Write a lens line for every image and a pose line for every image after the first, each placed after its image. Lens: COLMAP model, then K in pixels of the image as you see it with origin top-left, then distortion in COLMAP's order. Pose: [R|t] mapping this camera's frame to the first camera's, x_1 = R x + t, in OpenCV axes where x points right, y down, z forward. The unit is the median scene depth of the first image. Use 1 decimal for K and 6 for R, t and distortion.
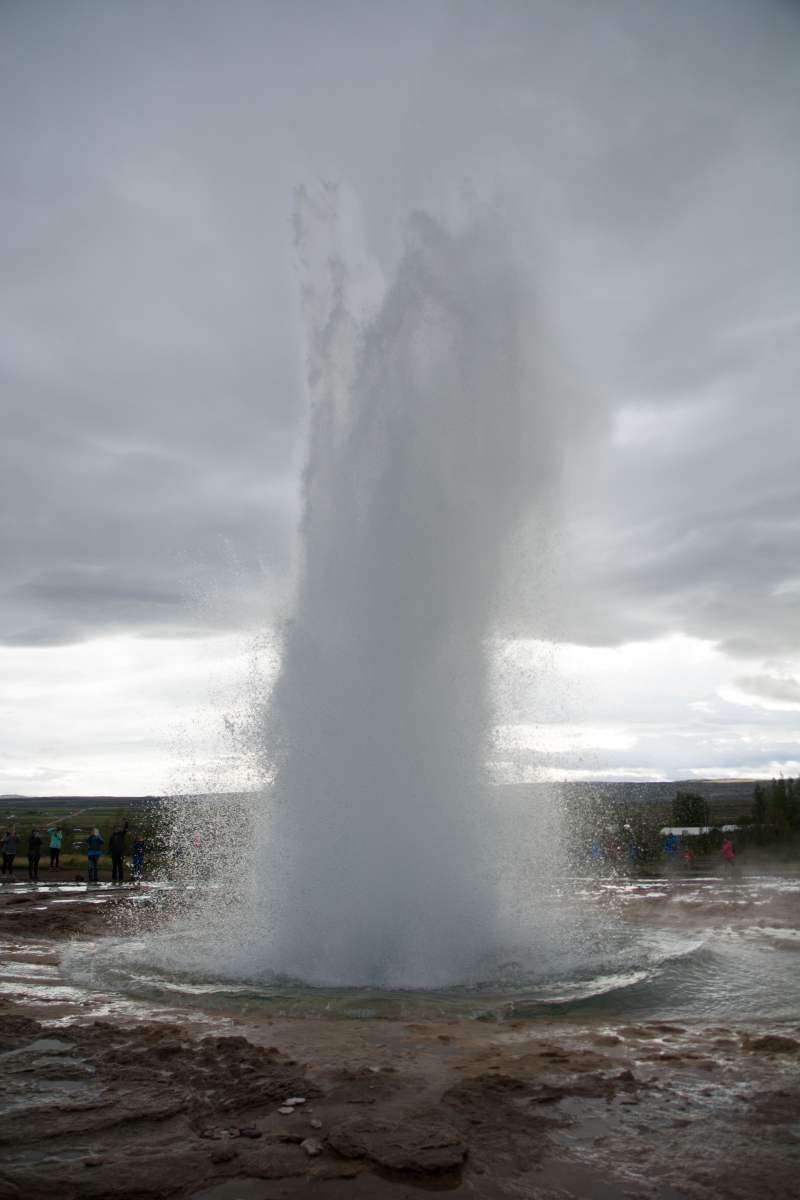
lens RADIAL K [[961.0, 0, 387.2], [0, 961.0, 593.8], [0, 0, 1]] dist [-0.113128, 0.091439]
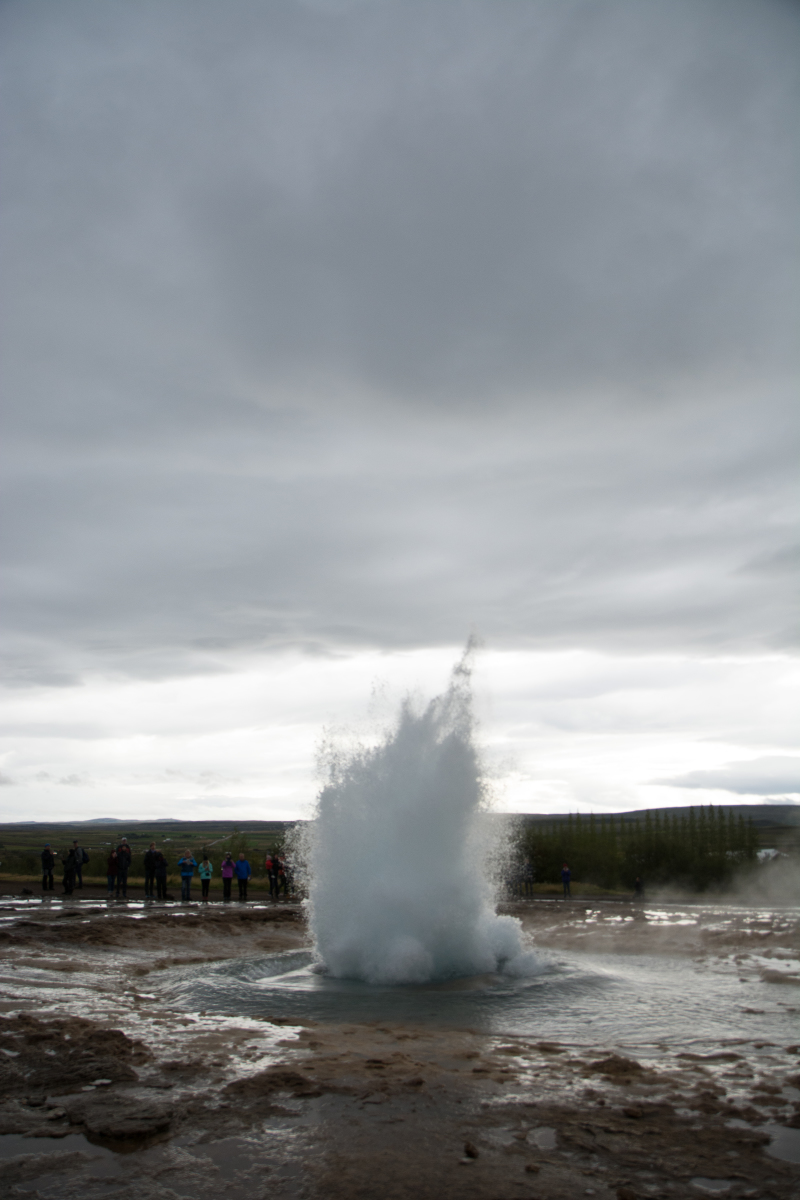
lens RADIAL K [[961.0, 0, 397.1], [0, 961.0, 595.6], [0, 0, 1]] dist [-0.113128, 0.091439]
pose [[0.985690, -0.033546, -0.165198, 0.197373], [0.029952, 0.999258, -0.024200, -0.014071], [0.165887, 0.018906, 0.985963, -0.047010]]
